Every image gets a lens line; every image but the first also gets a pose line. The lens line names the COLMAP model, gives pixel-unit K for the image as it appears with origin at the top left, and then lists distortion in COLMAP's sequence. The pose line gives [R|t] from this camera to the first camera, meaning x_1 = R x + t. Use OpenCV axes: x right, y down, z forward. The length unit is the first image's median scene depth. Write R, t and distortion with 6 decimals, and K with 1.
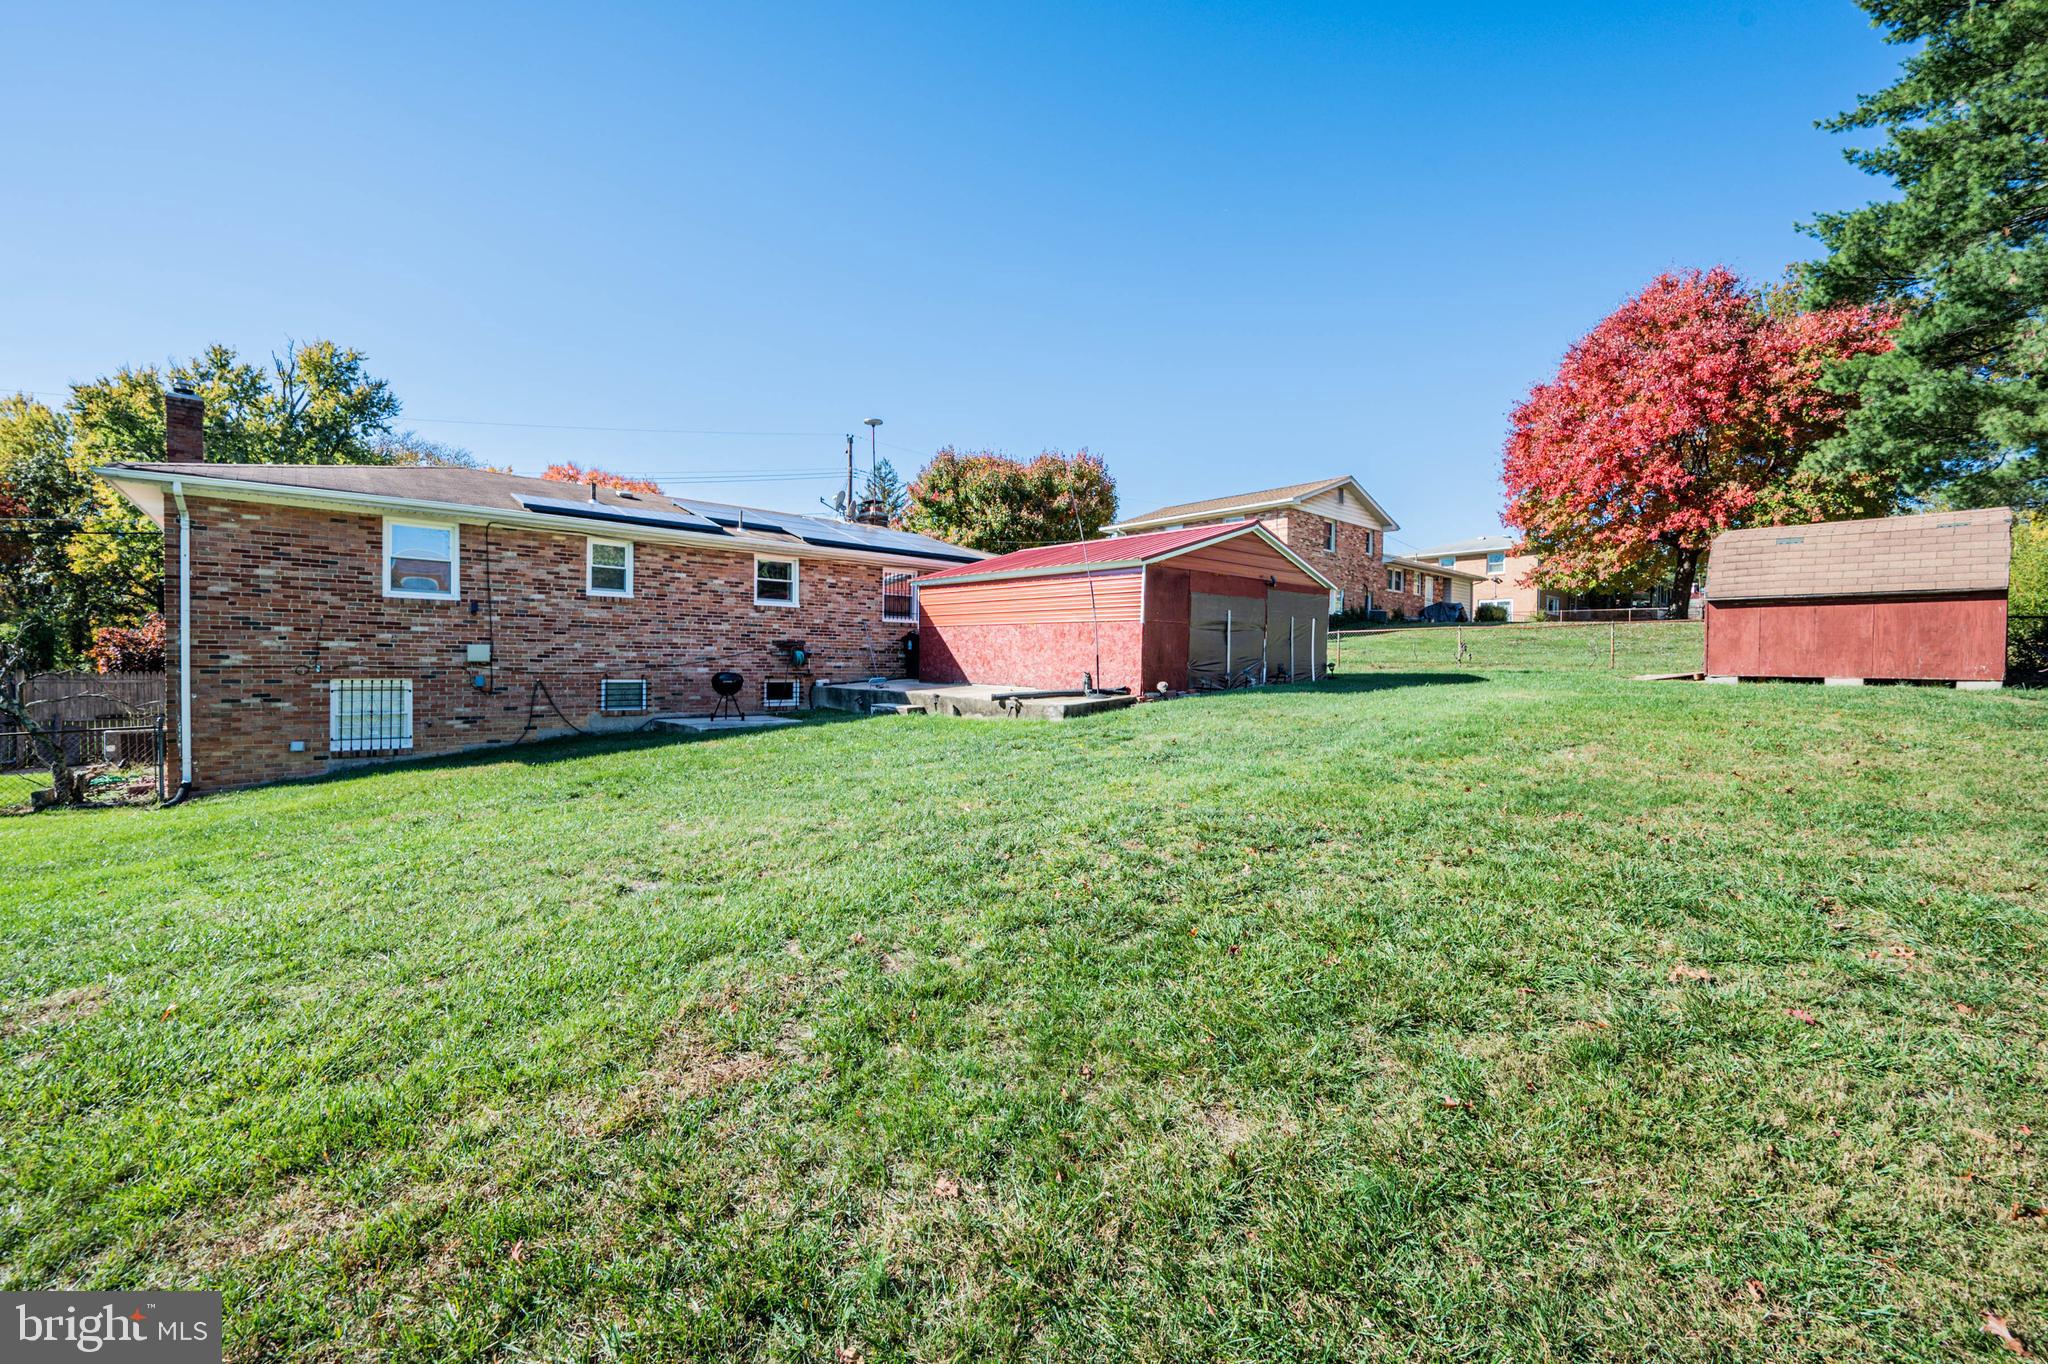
lens RADIAL K [[826.5, 0, 1024.0], [0, 826.5, 682.0], [0, 0, 1]] dist [-0.008009, -0.000096]
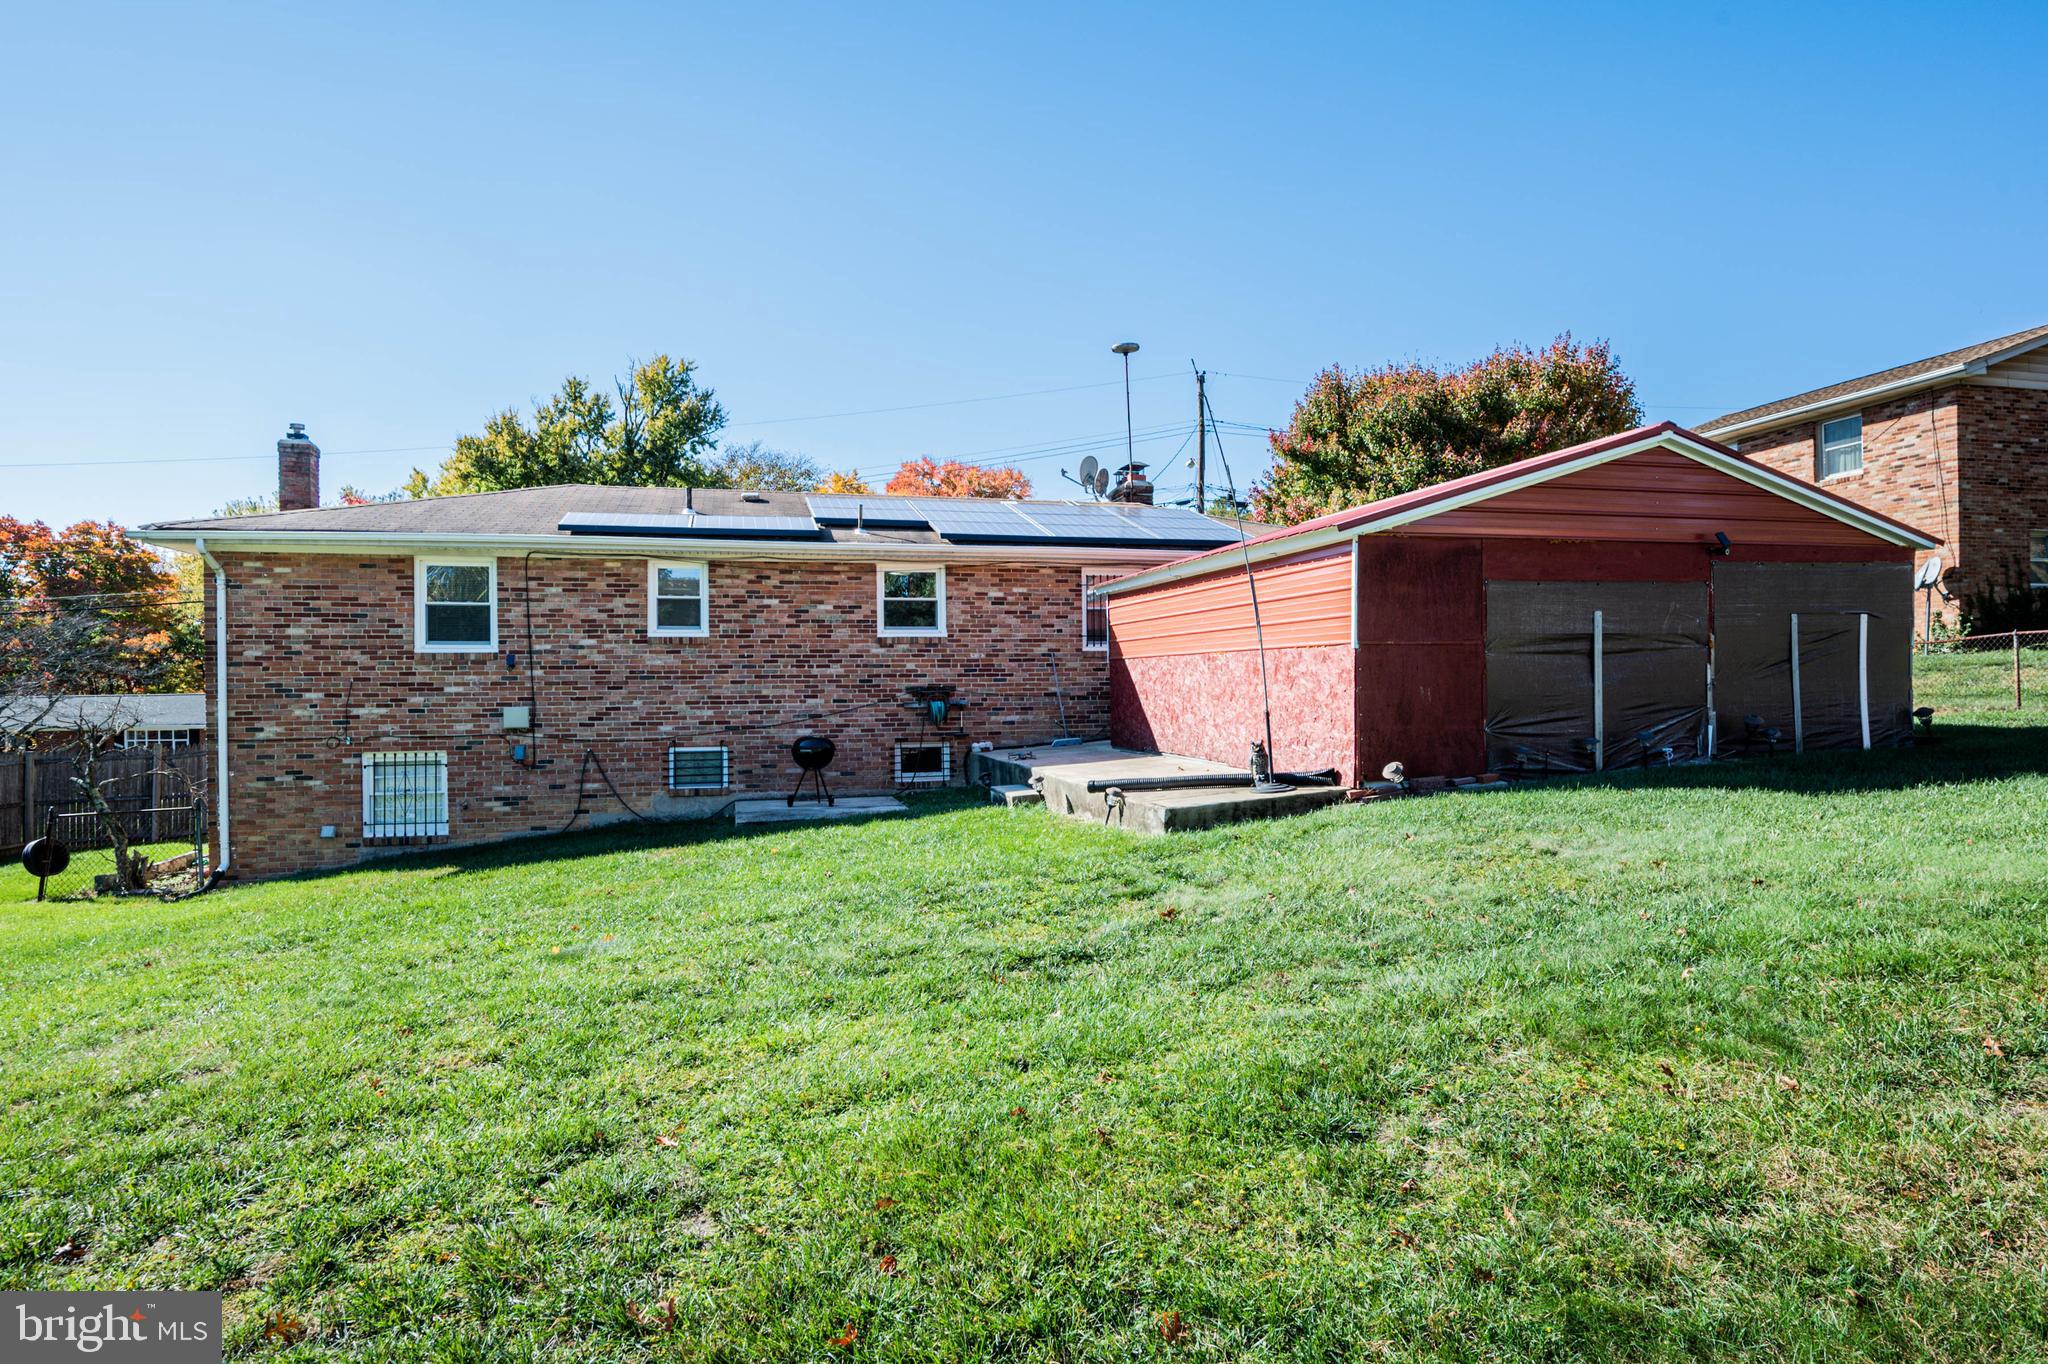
lens RADIAL K [[1140.2, 0, 1024.0], [0, 1140.2, 682.0], [0, 0, 1]] dist [-0.002004, -0.000426]
pose [[0.882354, -0.024635, -0.469942, 0.271813], [0.011176, 0.999444, -0.031409, -0.027485], [0.470454, 0.022461, 0.882138, 0.243948]]
